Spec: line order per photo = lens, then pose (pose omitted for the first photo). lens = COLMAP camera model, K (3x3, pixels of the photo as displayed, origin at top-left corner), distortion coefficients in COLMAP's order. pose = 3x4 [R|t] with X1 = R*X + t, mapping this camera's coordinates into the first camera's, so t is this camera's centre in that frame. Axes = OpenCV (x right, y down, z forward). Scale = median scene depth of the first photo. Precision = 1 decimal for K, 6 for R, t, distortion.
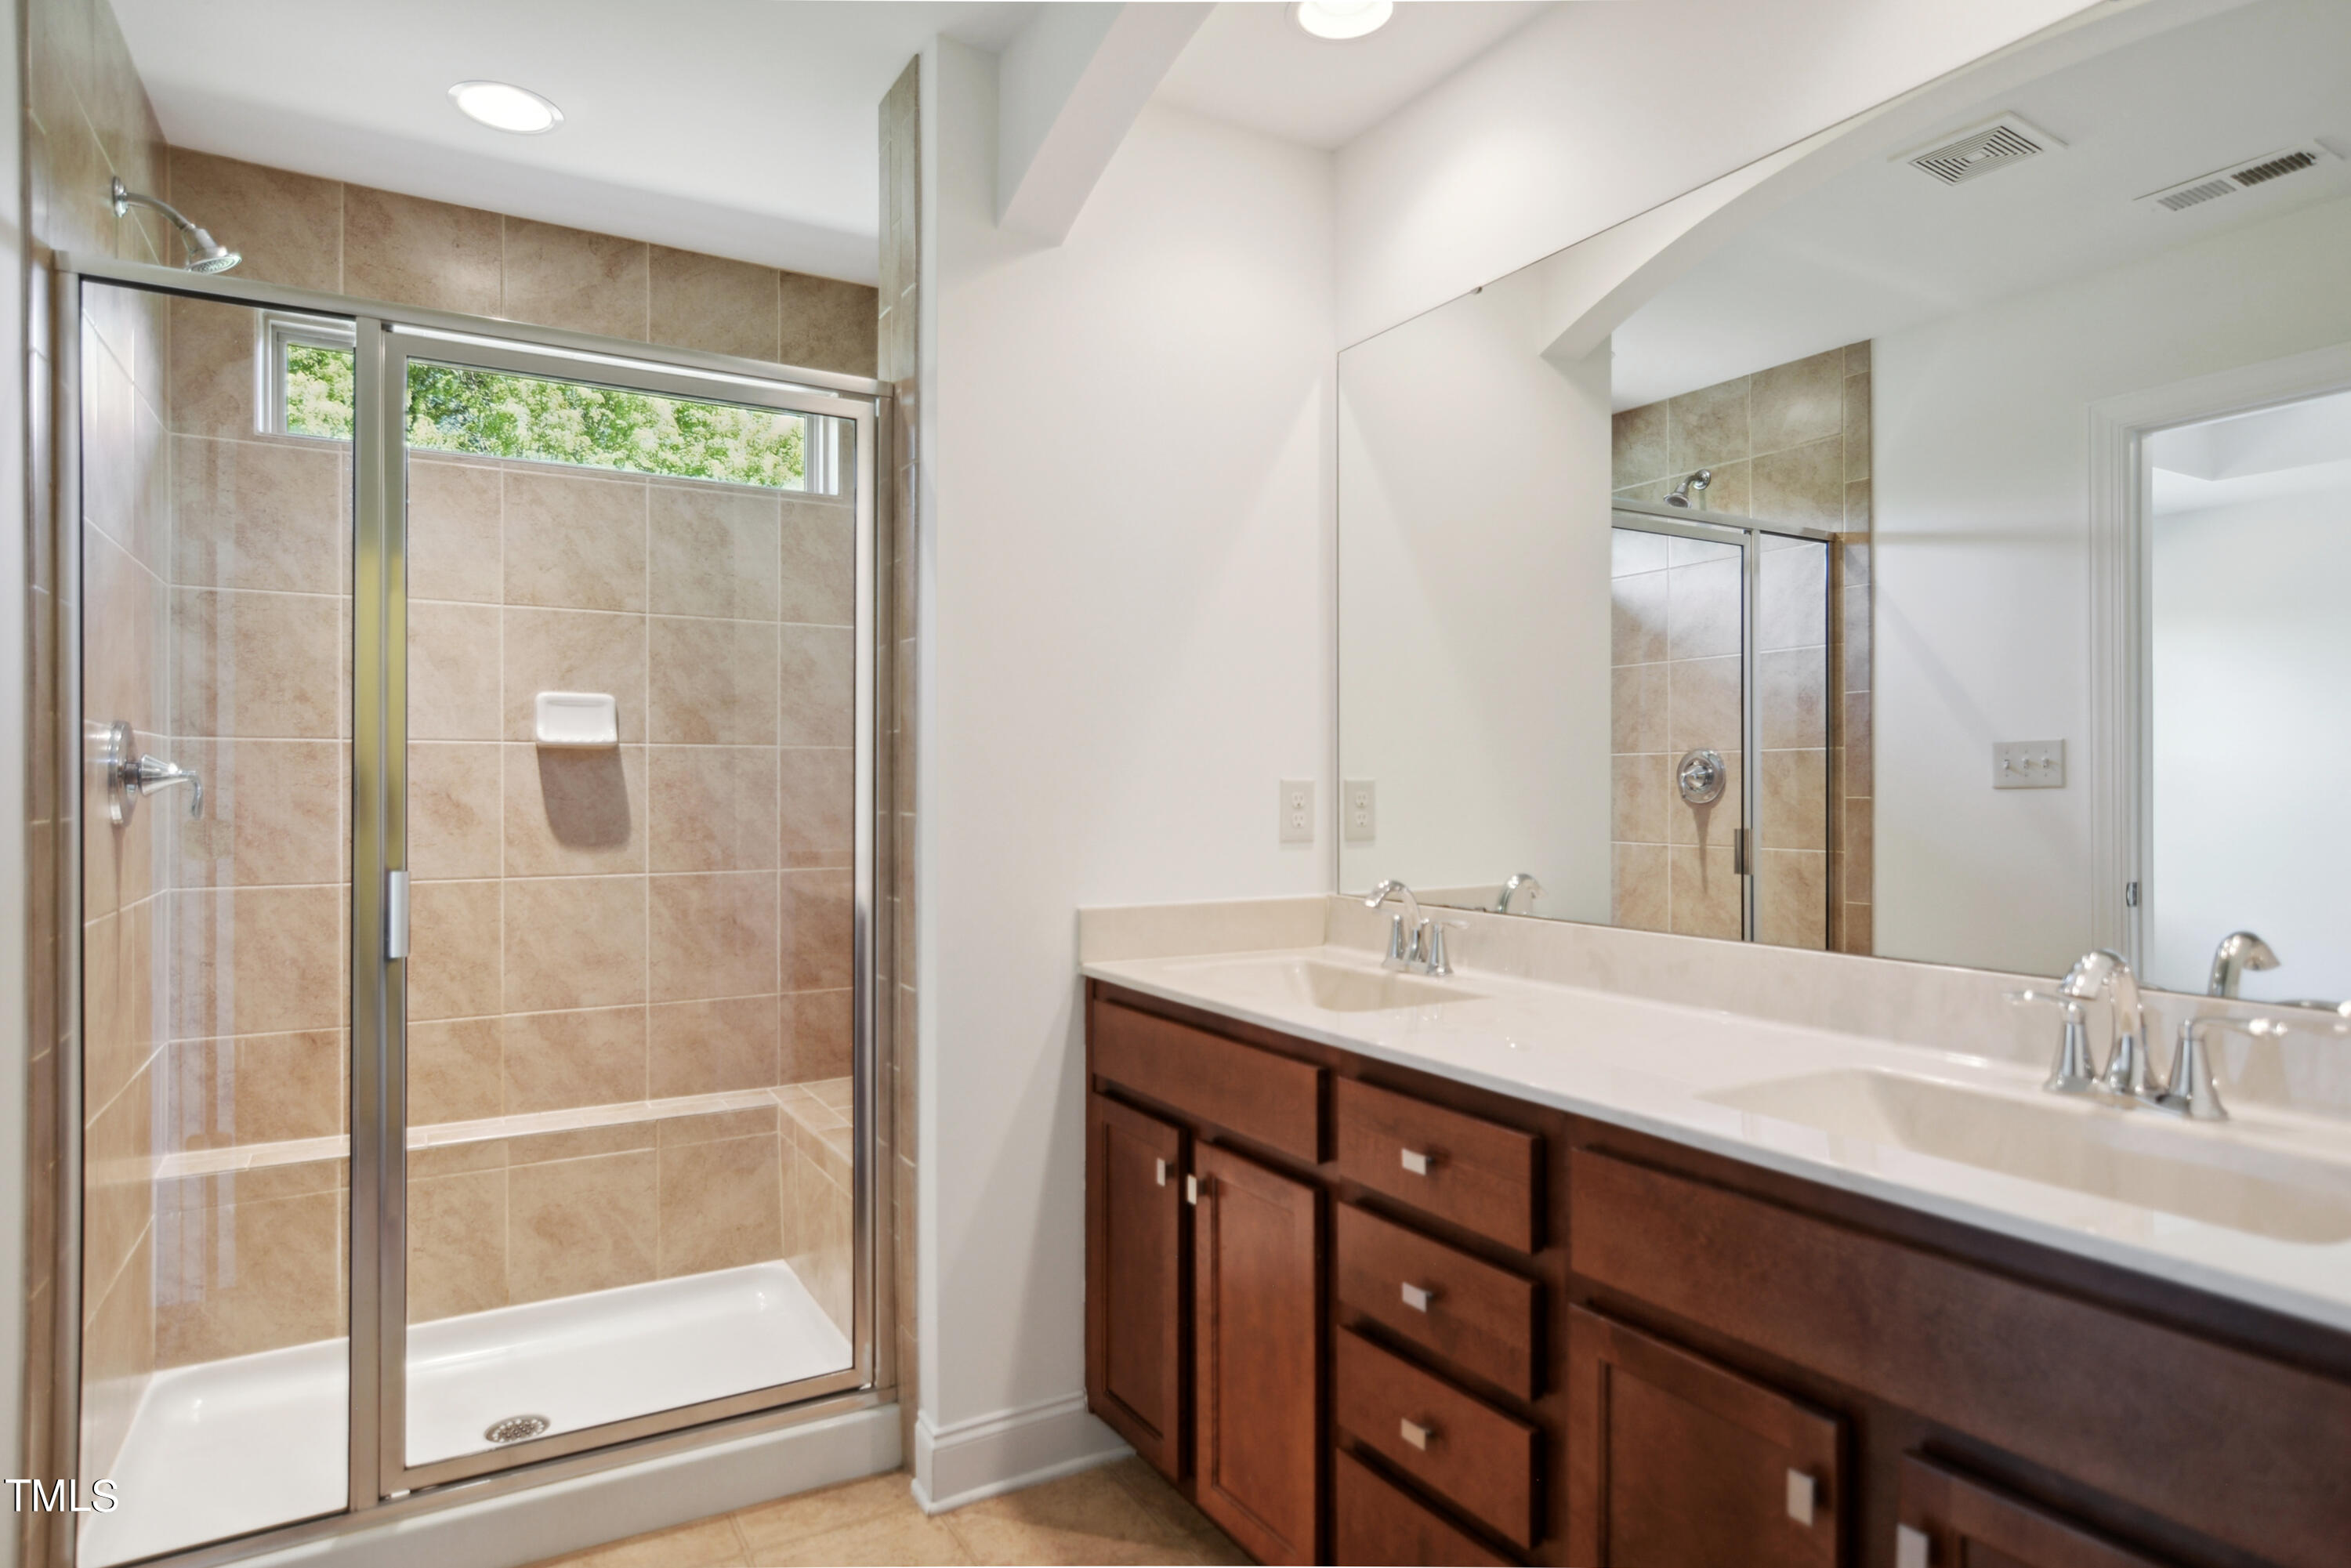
lens RADIAL K [[1313.9, 0, 1178.1], [0, 1313.9, 785.5], [0, 0, 1]] dist [-0.015785, 0.009164]
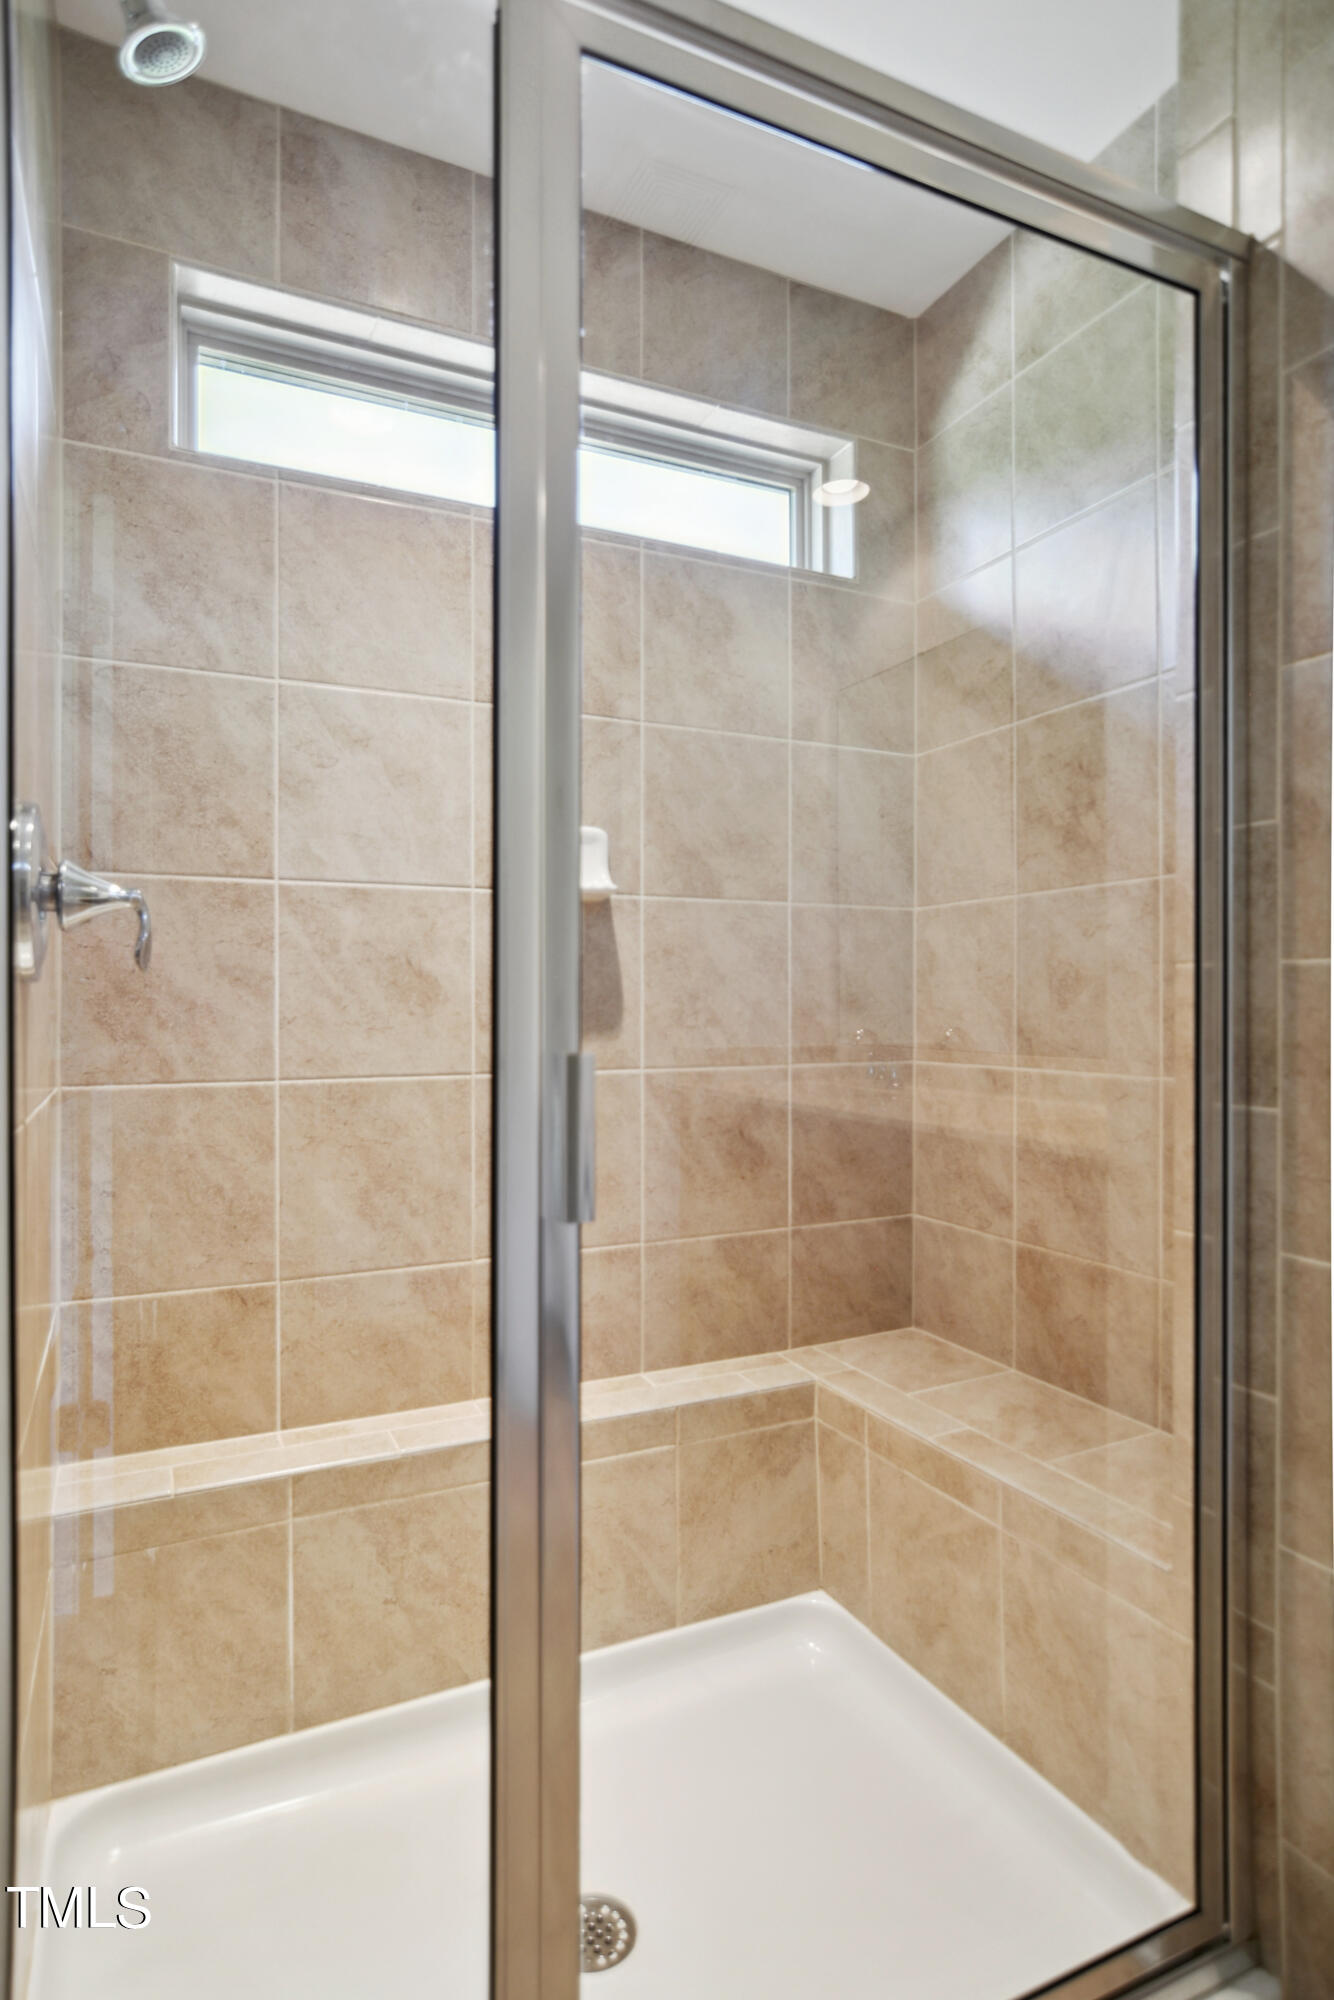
lens RADIAL K [[1117.7, 0, 668.3], [0, 1117.7, 1002.6], [0, 0, 1]] dist [-0.015785, 0.009164]
pose [[0.996247, -0.002522, -0.086518, -0.345415], [0.002358, 0.999995, -0.001990, 0.031105], [0.086522, 0.001778, 0.996248, 0.377526]]
